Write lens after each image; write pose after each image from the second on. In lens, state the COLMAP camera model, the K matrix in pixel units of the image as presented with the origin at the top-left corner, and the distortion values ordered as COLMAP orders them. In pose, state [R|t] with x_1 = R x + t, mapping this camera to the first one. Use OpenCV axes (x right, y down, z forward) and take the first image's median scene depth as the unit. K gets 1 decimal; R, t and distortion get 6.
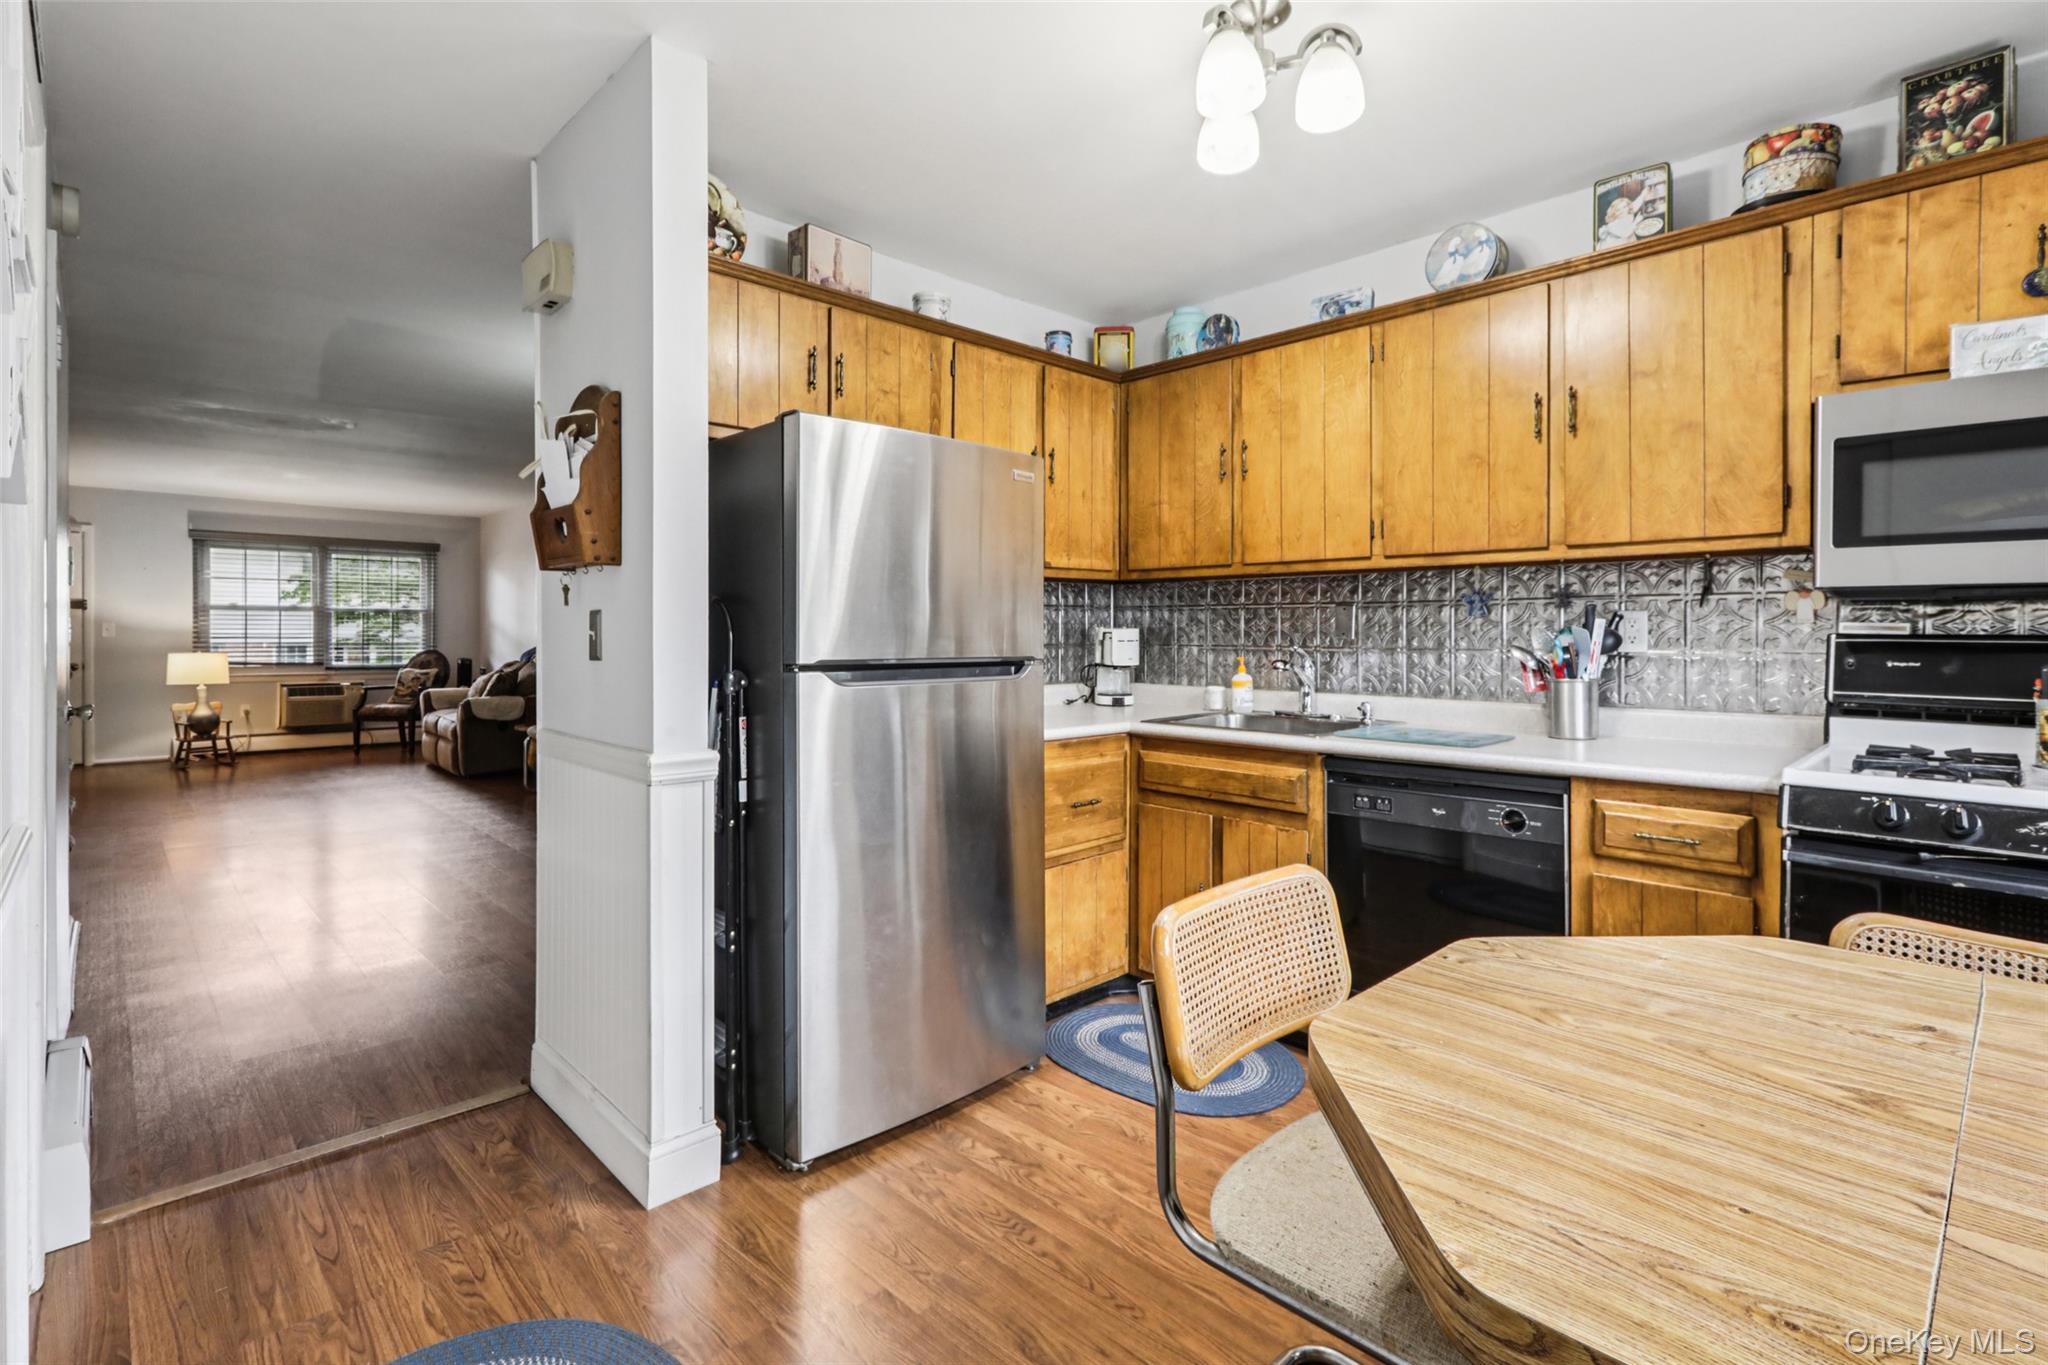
lens RADIAL K [[963.3, 0, 1025.6], [0, 963.3, 634.2], [0, 0, 1]] dist [0.000484, 0.000741]
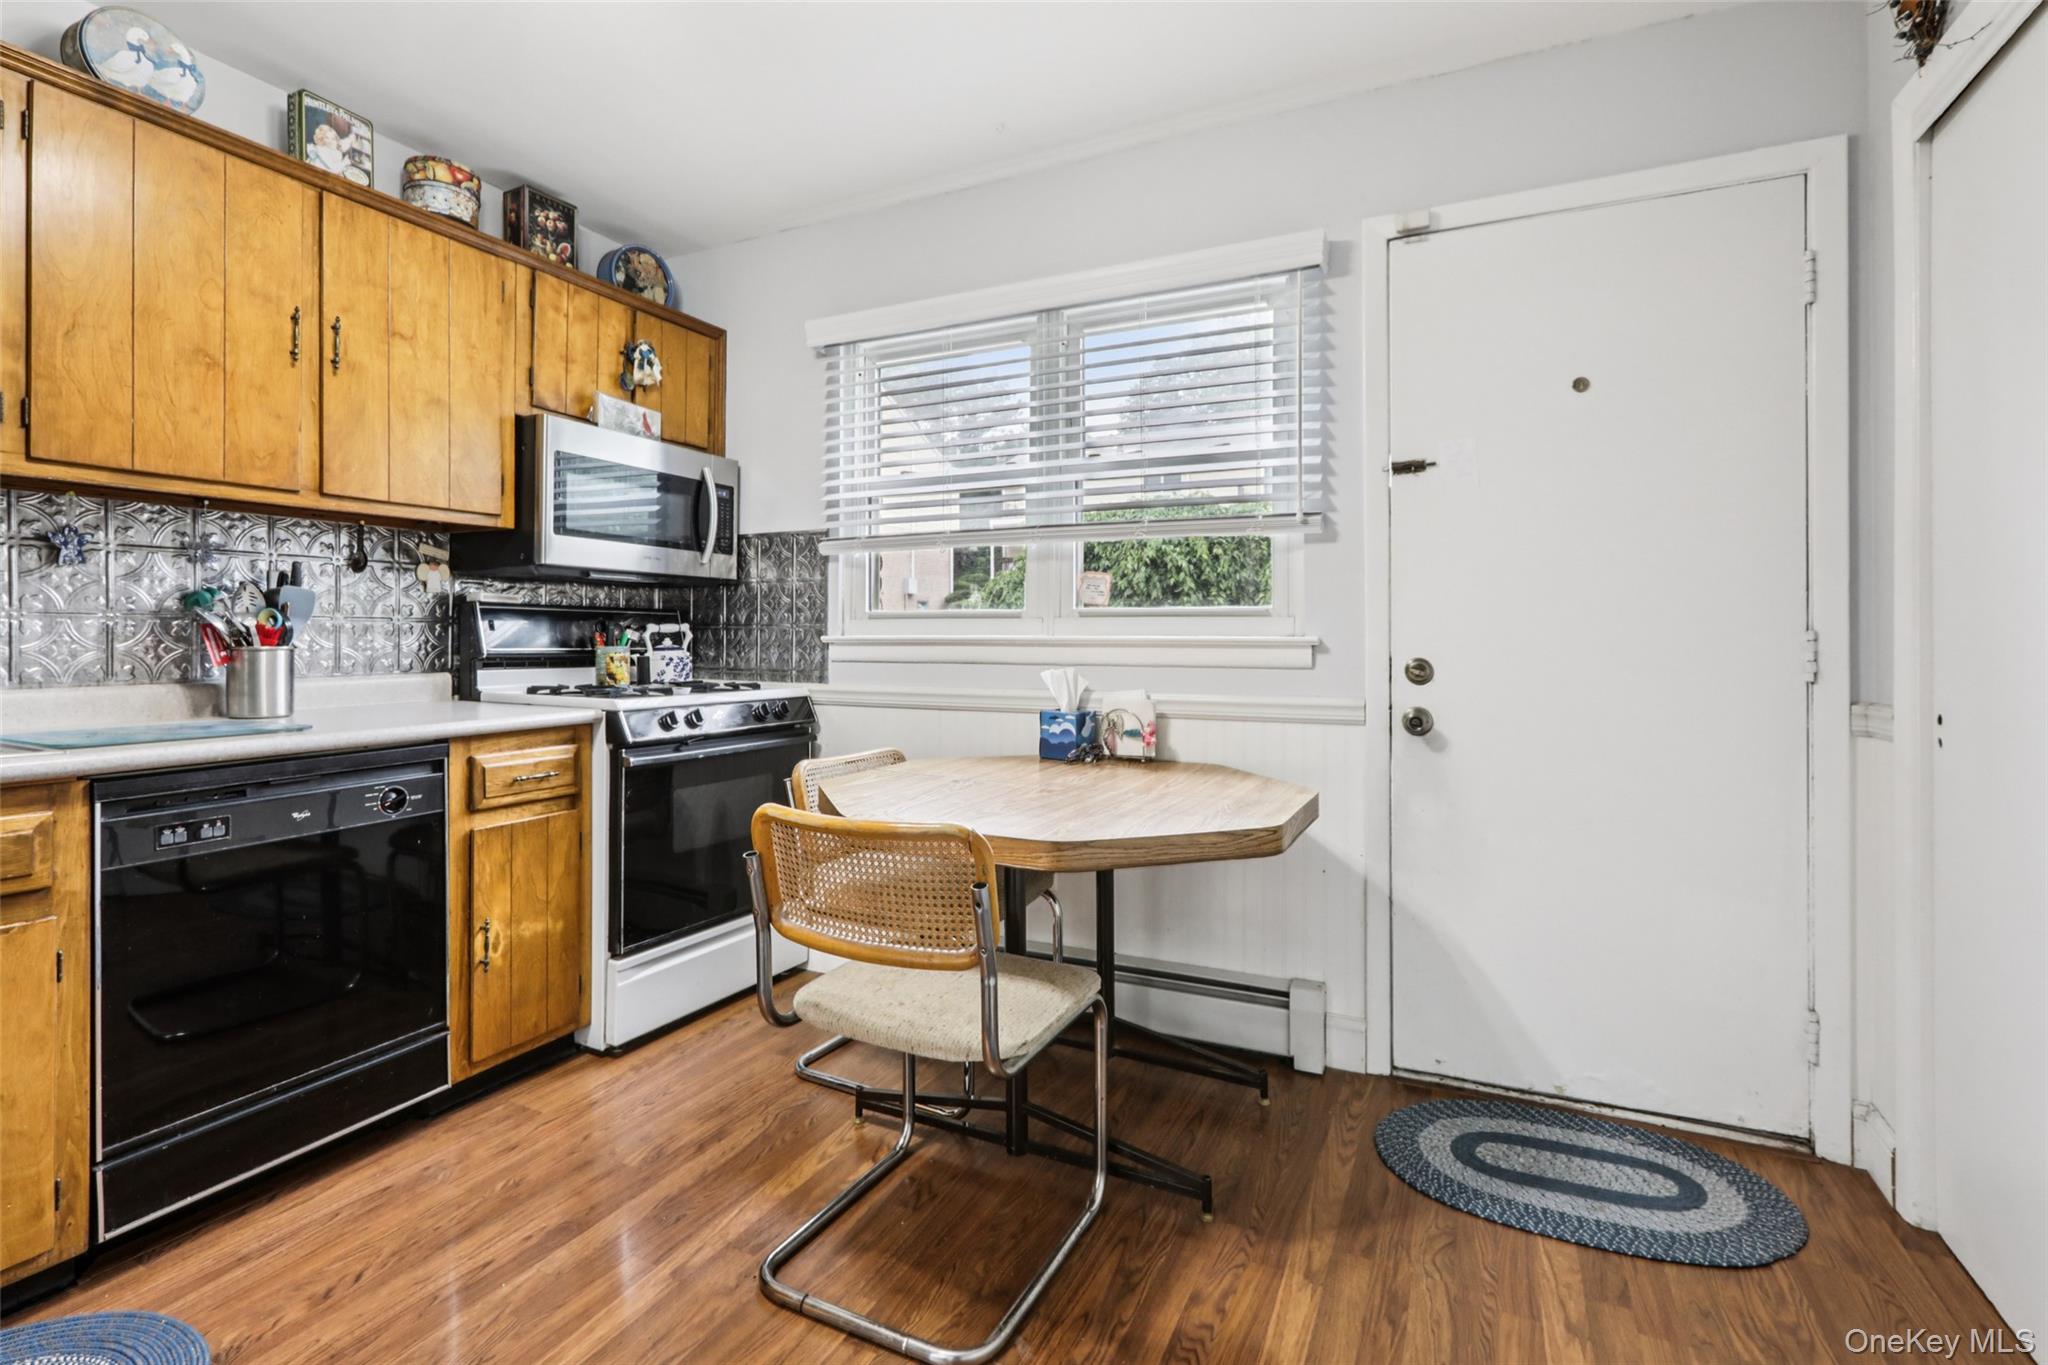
lens RADIAL K [[963.3, 0, 1025.6], [0, 963.3, 634.2], [0, 0, 1]] dist [0.000484, 0.000741]
pose [[-0.346749, 0.002575, 0.937955, -0.502728], [0.002439, 0.999995, -0.001844, 0.041179], [-0.937955, 0.001649, -0.346753, 0.720360]]
